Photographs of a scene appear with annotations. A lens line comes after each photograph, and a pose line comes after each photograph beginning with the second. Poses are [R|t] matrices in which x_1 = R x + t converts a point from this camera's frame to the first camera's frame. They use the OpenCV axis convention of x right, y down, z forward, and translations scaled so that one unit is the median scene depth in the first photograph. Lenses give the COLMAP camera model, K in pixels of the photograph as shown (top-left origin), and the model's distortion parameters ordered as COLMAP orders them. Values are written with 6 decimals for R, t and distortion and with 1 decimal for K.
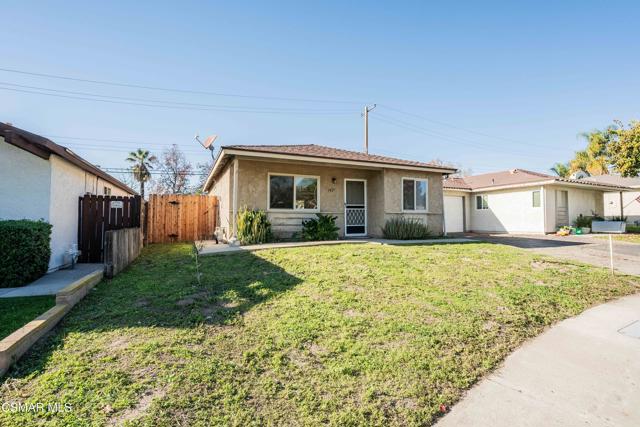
lens RADIAL K [[292.3, 0, 319.4], [0, 292.3, 212.7], [0, 0, 1]] dist [-0.026500, 0.004315]
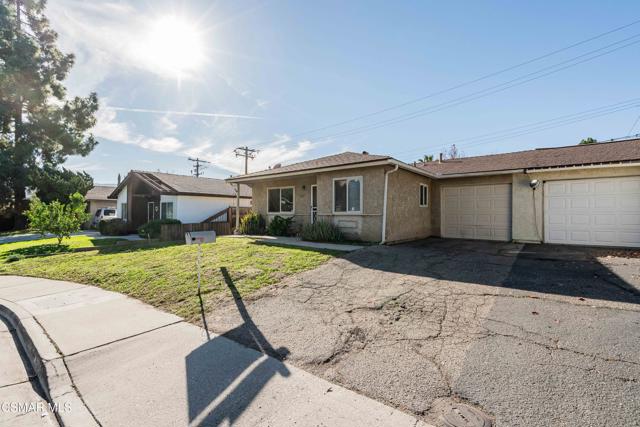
lens RADIAL K [[292.3, 0, 318.8], [0, 292.3, 214.3], [0, 0, 1]] dist [-0.026500, 0.004315]
pose [[0.458462, -0.001547, -0.888713, 1.132495], [0.014409, 0.999880, 0.005693, -0.007109], [0.888597, -0.015415, 0.458429, 0.495136]]
